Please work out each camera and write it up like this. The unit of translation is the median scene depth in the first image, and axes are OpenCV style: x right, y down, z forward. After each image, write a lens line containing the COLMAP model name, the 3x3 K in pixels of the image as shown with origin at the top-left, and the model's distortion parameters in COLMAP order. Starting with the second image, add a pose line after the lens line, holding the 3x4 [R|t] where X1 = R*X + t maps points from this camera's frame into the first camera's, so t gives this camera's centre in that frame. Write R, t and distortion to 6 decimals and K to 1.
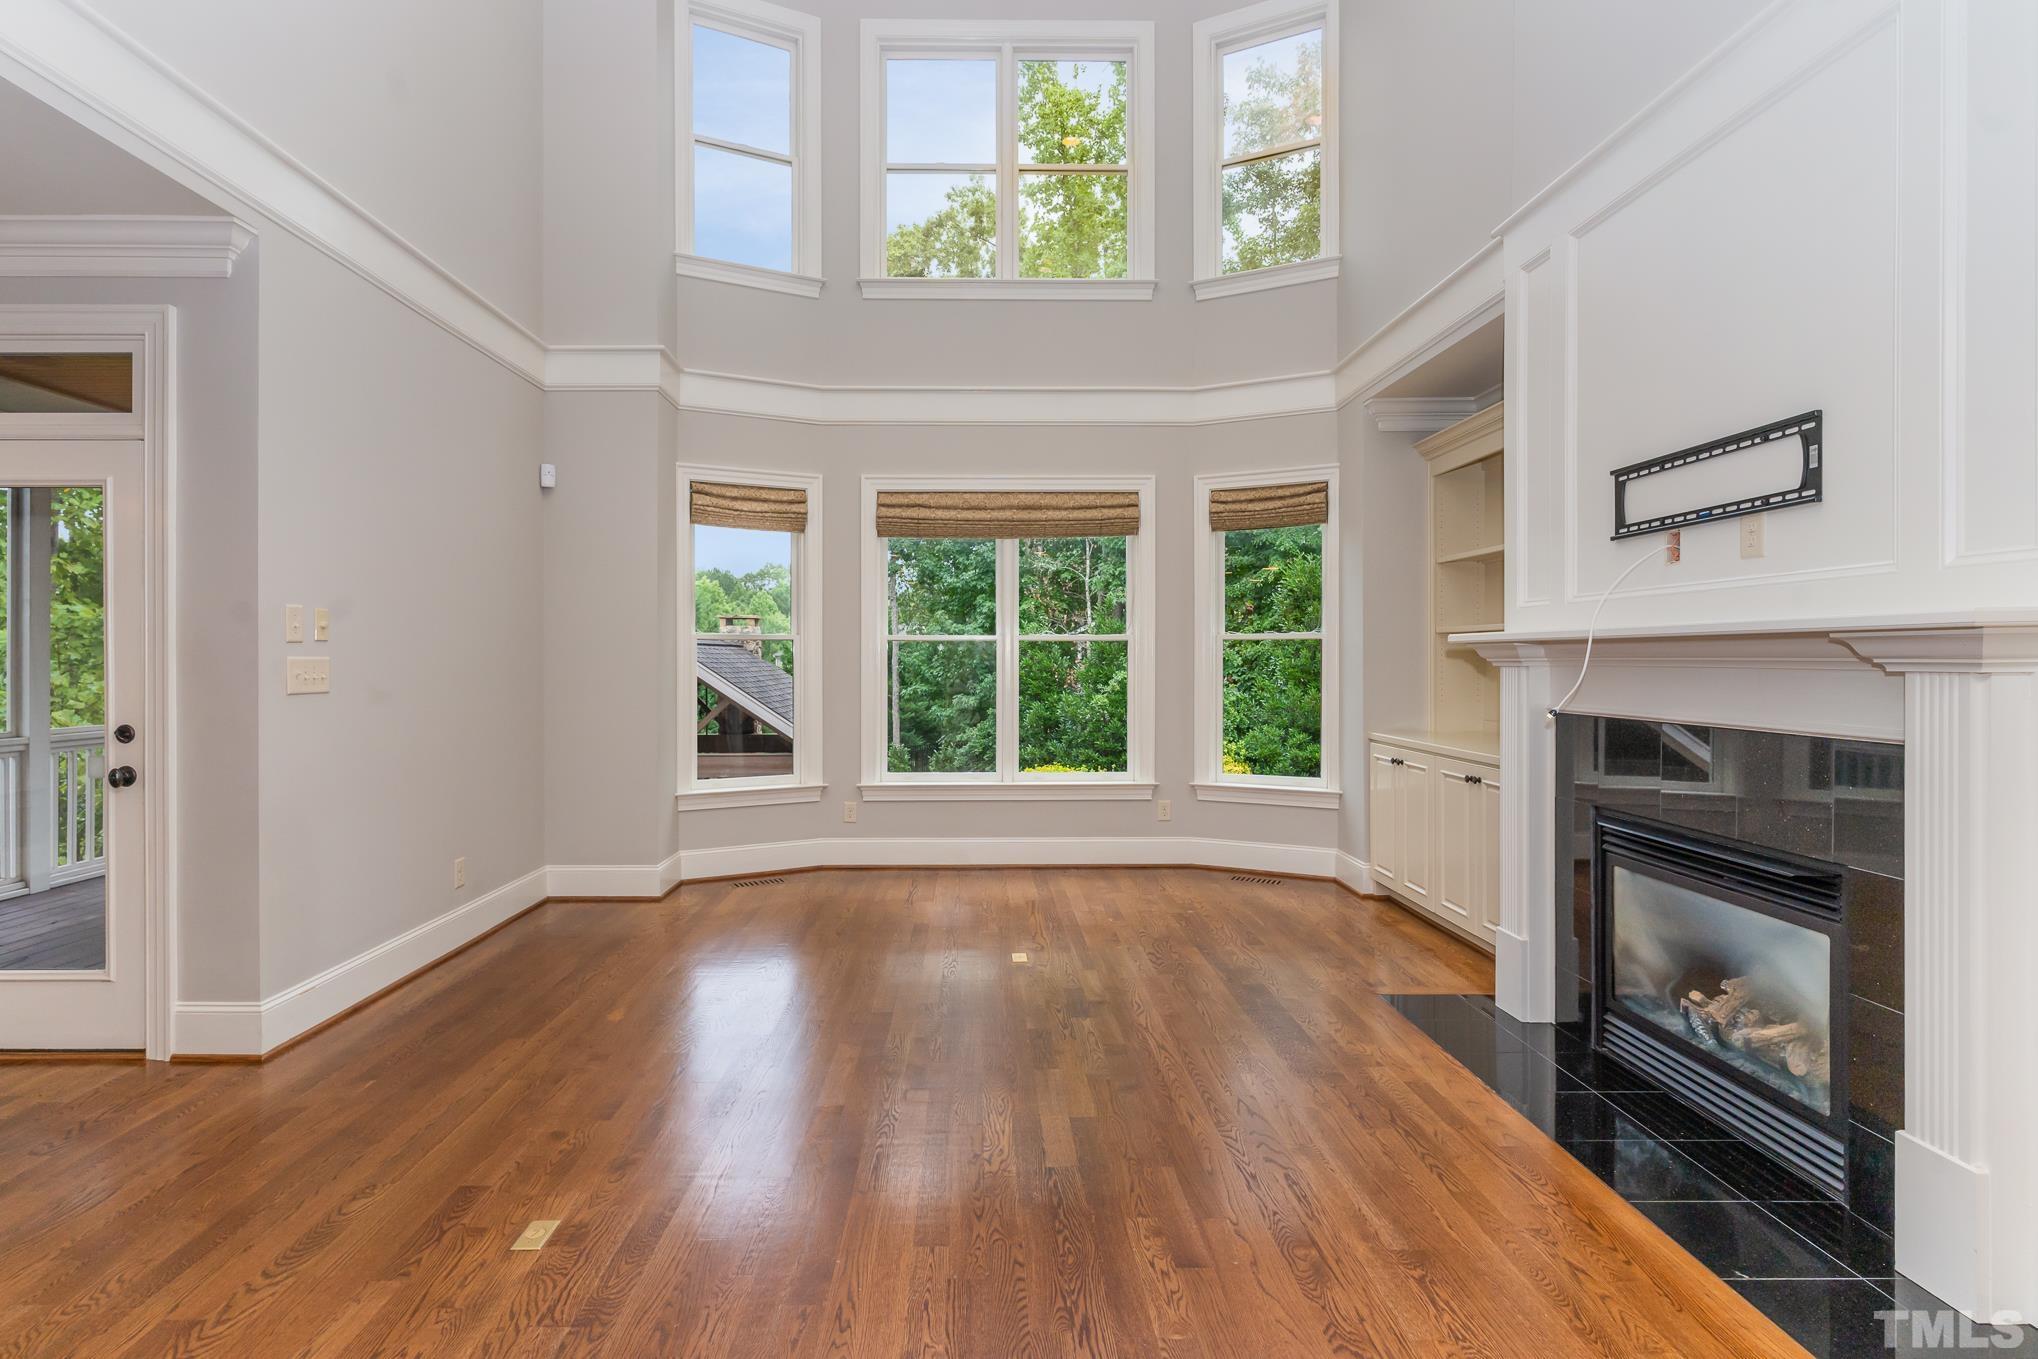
lens RADIAL K [[1017.4, 0, 973.1], [0, 1017.4, 653.7], [0, 0, 1]] dist [-0.006920, -0.000211]
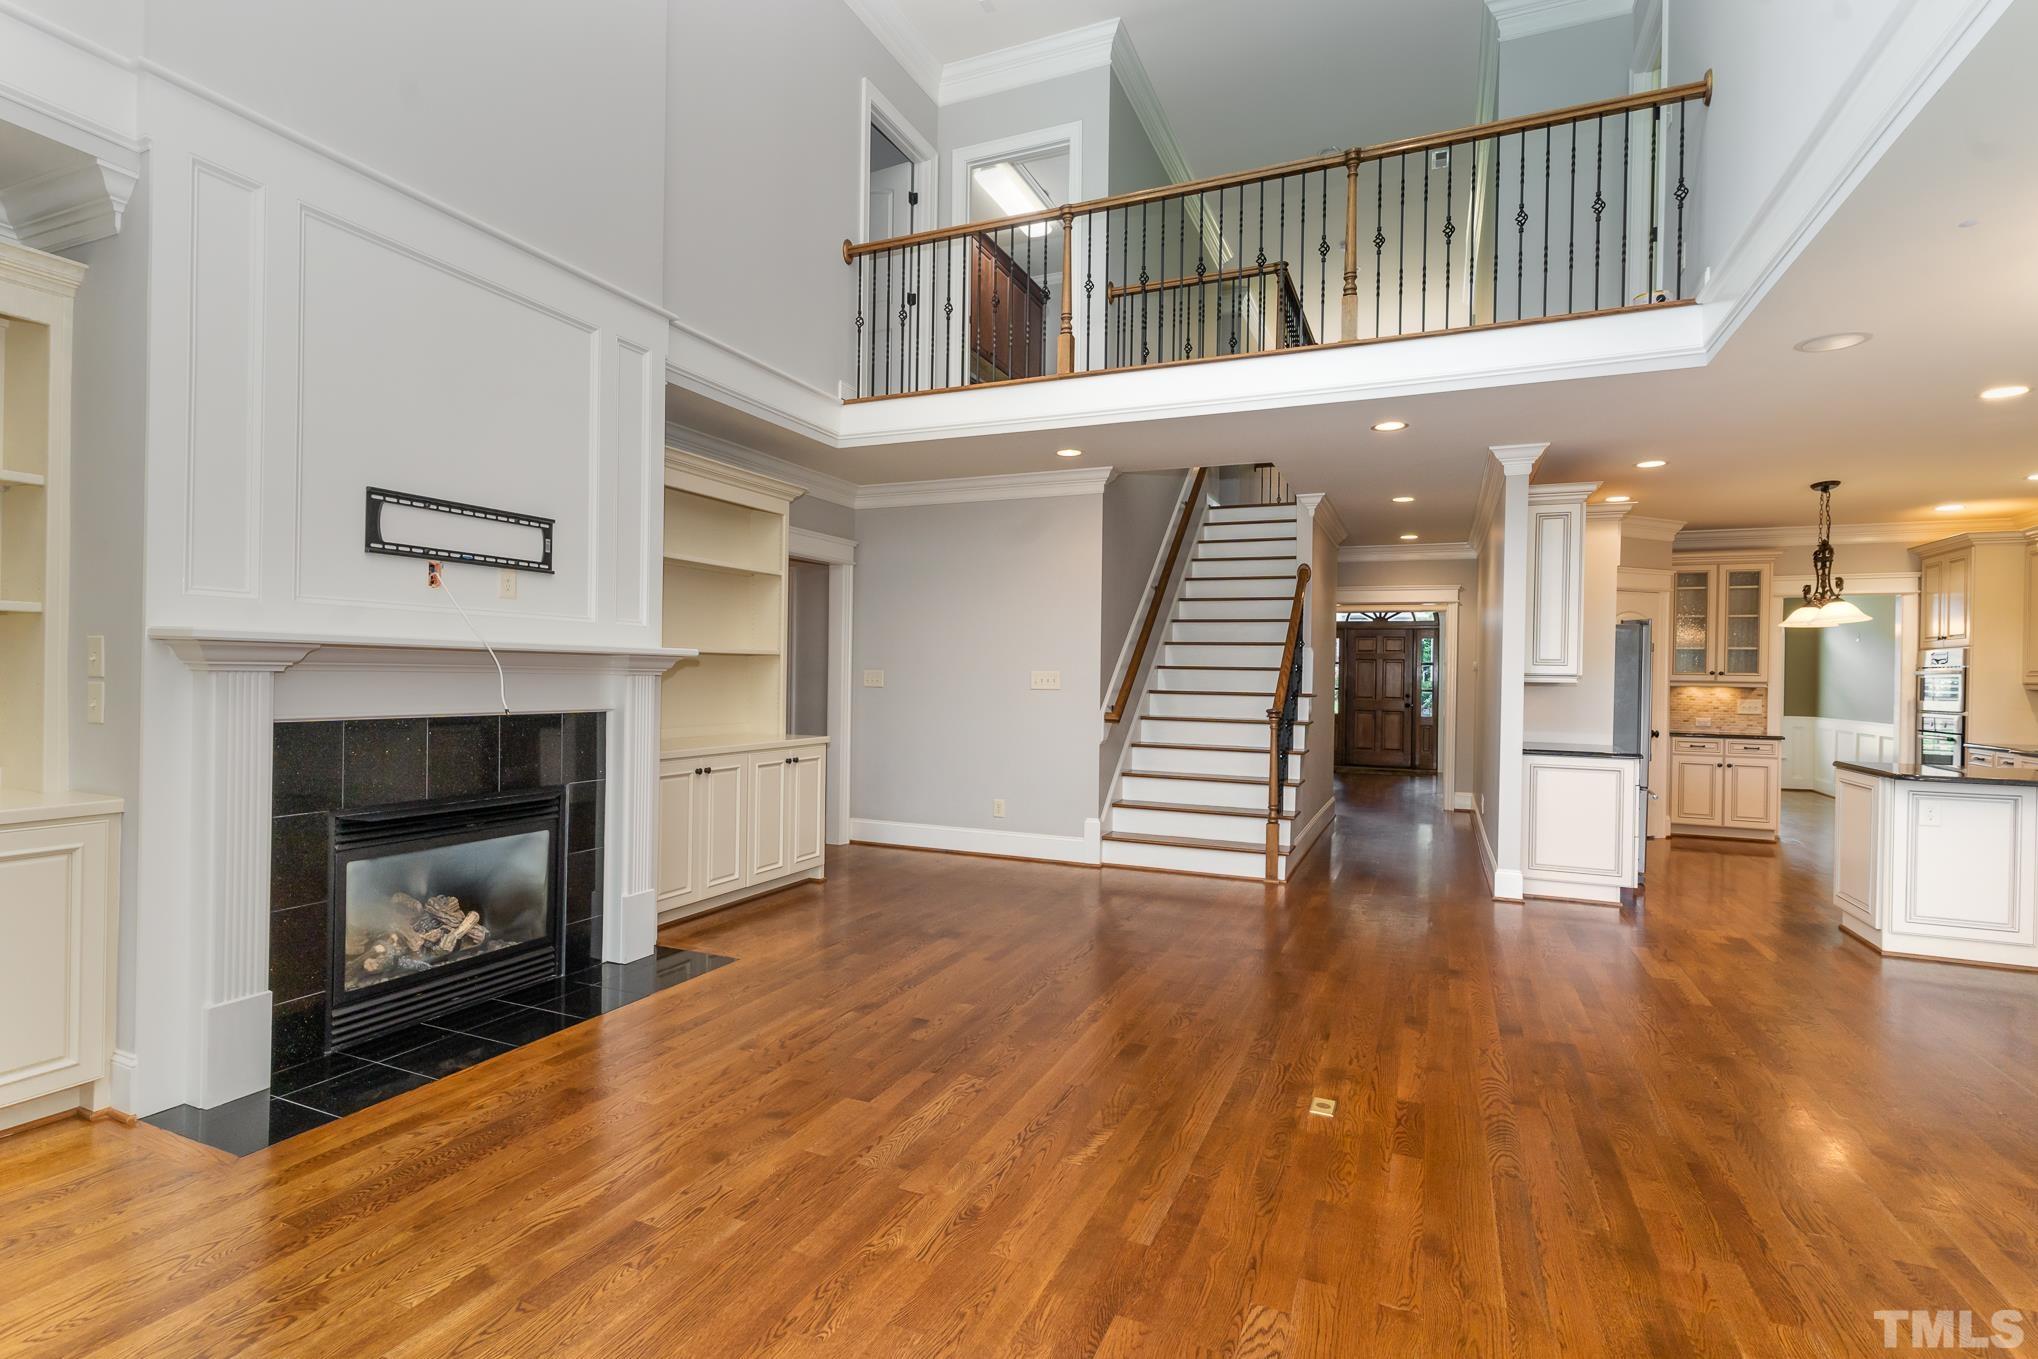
lens RADIAL K [[1017.4, 0, 1013.0], [0, 1017.4, 678.9], [0, 0, 1]] dist [-0.006920, -0.000211]
pose [[-0.916803, -0.015759, 0.399030, -0.416382], [-0.018118, 0.999834, -0.002139, 0.010663], [-0.398929, -0.009191, -0.916936, 1.714857]]
